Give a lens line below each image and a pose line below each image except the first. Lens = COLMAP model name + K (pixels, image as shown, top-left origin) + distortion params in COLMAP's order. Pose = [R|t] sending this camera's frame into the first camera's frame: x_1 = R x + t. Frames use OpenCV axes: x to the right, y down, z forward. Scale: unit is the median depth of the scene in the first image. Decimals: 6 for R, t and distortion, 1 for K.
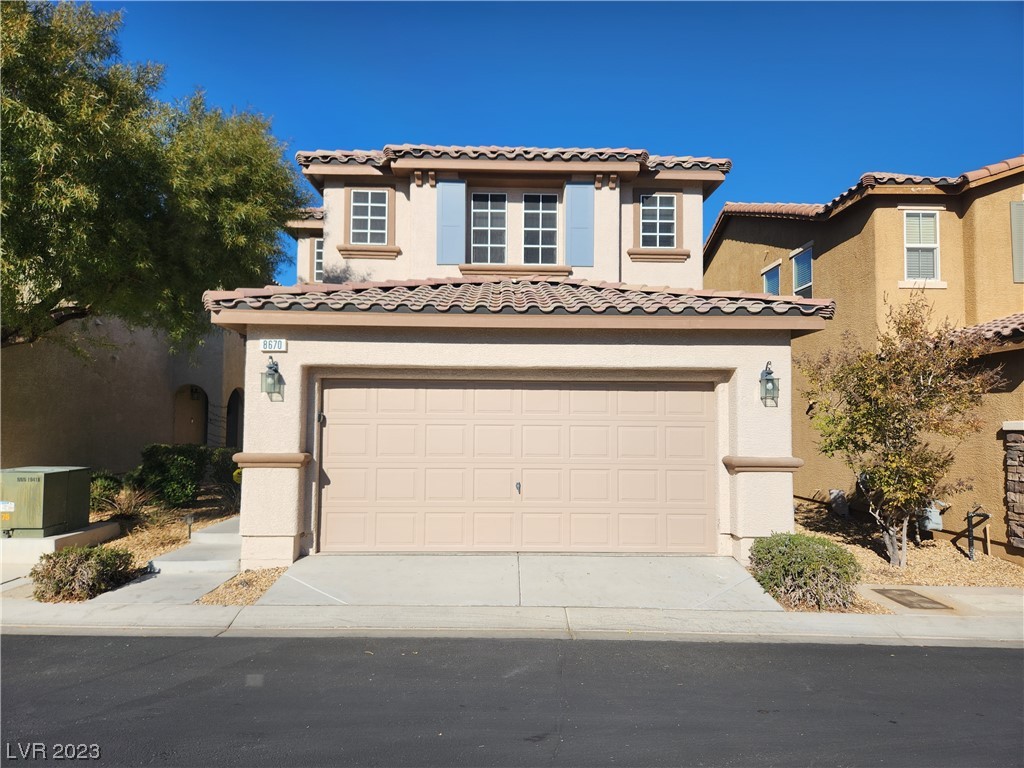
lens RADIAL K [[690.2, 0, 519.6], [0, 690.2, 381.7], [0, 0, 1]] dist [0.049239, -0.037604]
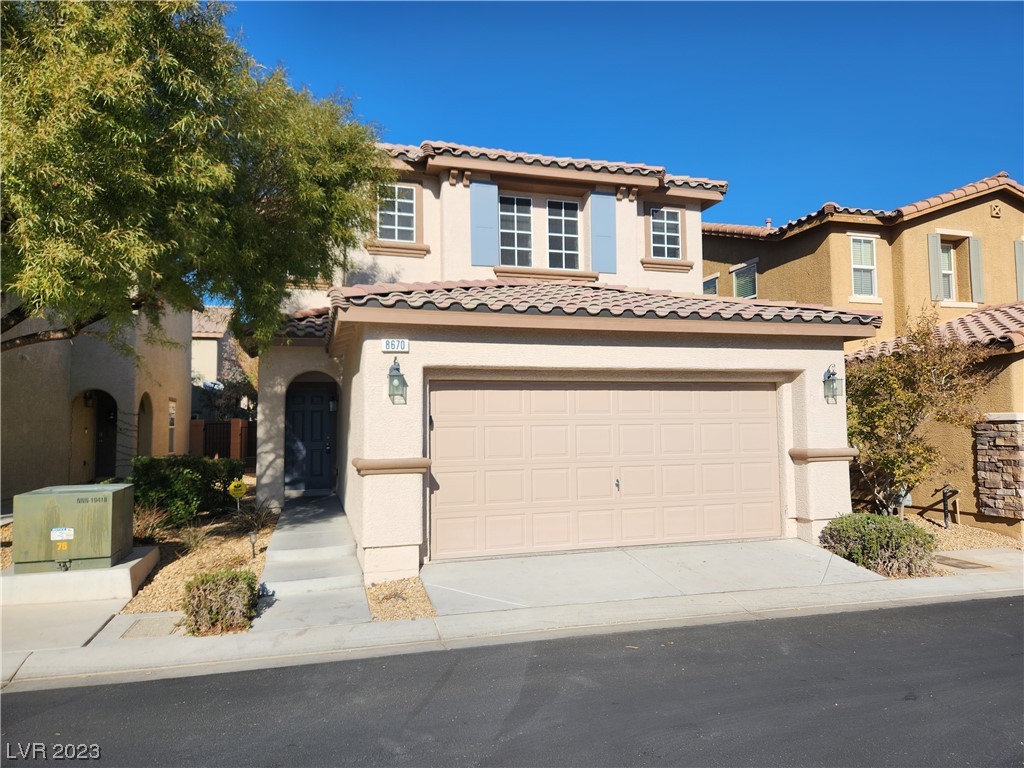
lens RADIAL K [[690.2, 0, 530.4], [0, 690.2, 376.2], [0, 0, 1]] dist [0.049239, -0.037604]
pose [[0.961468, -0.001244, 0.274915, -0.406248], [0.004573, 0.999924, -0.011471, 0.001506], [-0.274880, 0.012286, 0.961400, 0.034578]]
